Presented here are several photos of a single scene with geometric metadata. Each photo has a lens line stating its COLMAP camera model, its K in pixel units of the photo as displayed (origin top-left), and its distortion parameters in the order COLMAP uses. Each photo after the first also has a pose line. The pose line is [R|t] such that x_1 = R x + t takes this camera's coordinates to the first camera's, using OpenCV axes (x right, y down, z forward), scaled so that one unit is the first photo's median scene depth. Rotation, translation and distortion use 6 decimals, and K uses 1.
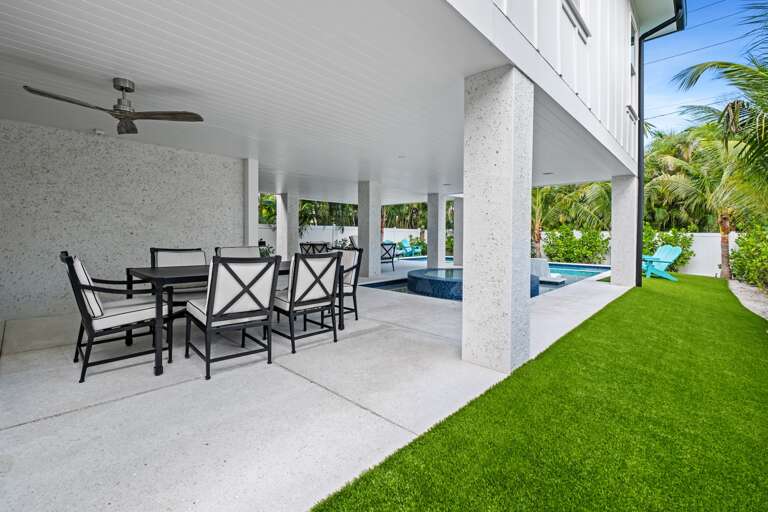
lens RADIAL K [[342.2, 0, 380.4], [0, 342.2, 232.2], [0, 0, 1]] dist [-0.000980, -0.000254]
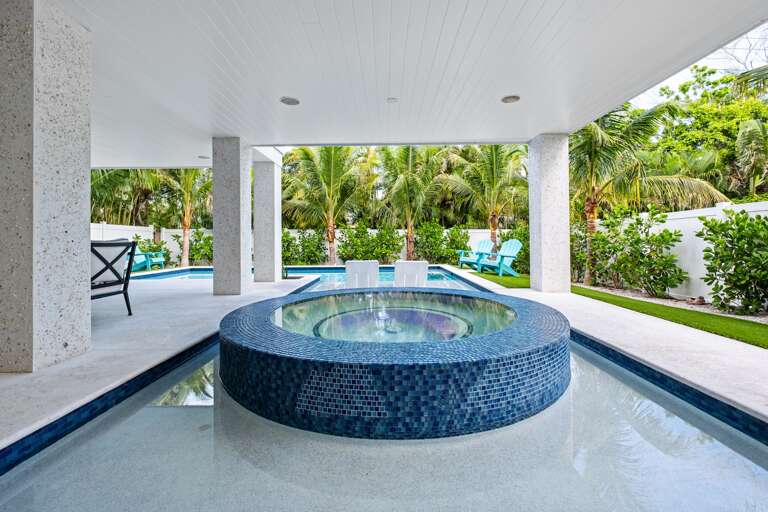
lens RADIAL K [[342.2, 0, 380.4], [0, 342.2, 232.2], [0, 0, 1]] dist [-0.000980, -0.000254]
pose [[0.733659, 0.003596, 0.679509, -0.009509], [0.007561, 0.999881, -0.013455, 0.019817], [-0.679476, 0.015009, 0.733544, 0.363614]]
